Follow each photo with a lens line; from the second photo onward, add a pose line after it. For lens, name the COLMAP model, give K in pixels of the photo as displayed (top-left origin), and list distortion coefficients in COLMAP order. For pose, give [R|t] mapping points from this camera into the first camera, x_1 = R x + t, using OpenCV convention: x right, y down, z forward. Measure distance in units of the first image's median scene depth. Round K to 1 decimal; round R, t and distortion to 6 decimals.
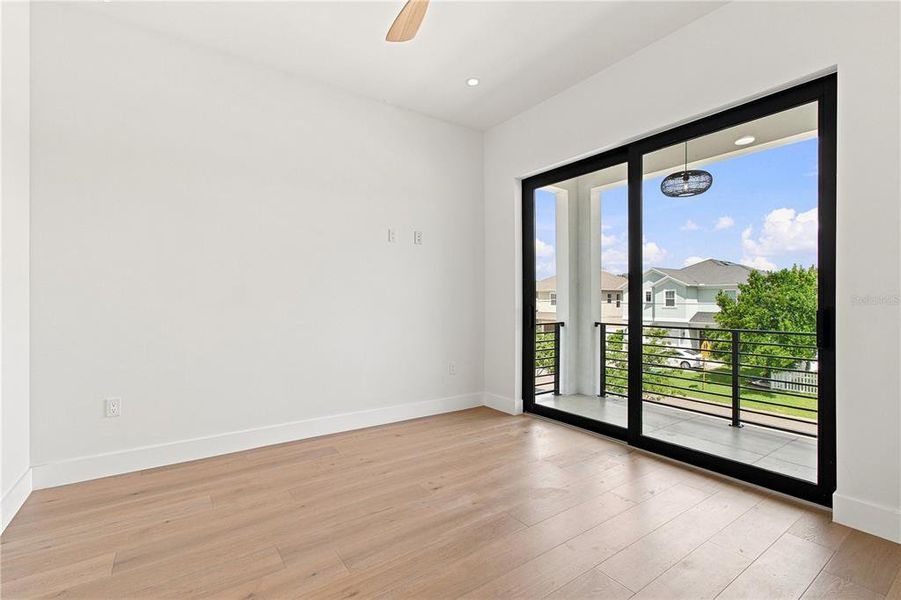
lens RADIAL K [[406.4, 0, 446.6], [0, 406.4, 302.0], [0, 0, 1]] dist [0.000290, -0.000137]
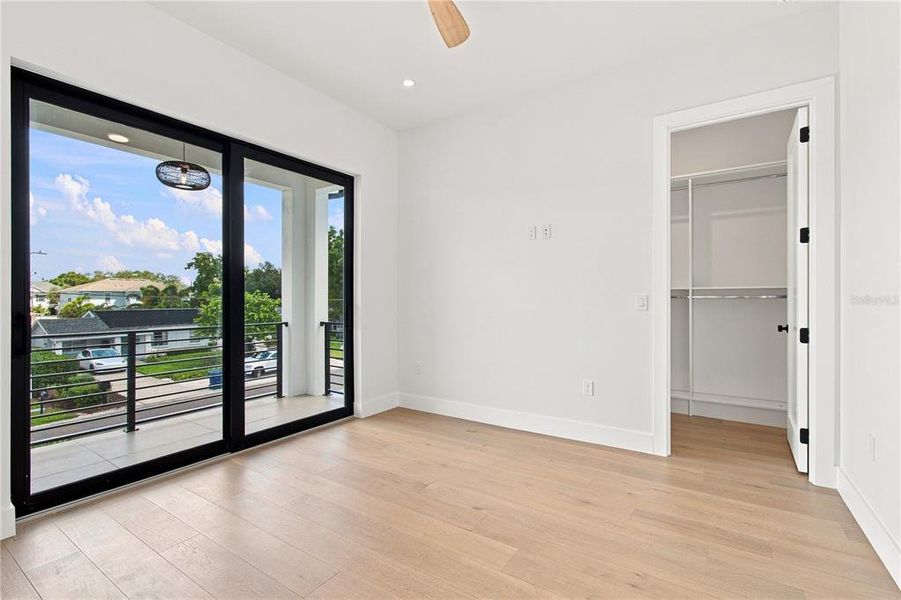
lens RADIAL K [[406.4, 0, 446.6], [0, 406.4, 302.0], [0, 0, 1]] dist [0.000290, -0.000137]
pose [[-0.363966, -0.001927, 0.931410, -0.645357], [0.007389, 0.999960, 0.004956, -0.005856], [-0.931383, 0.008686, -0.363938, 0.899098]]
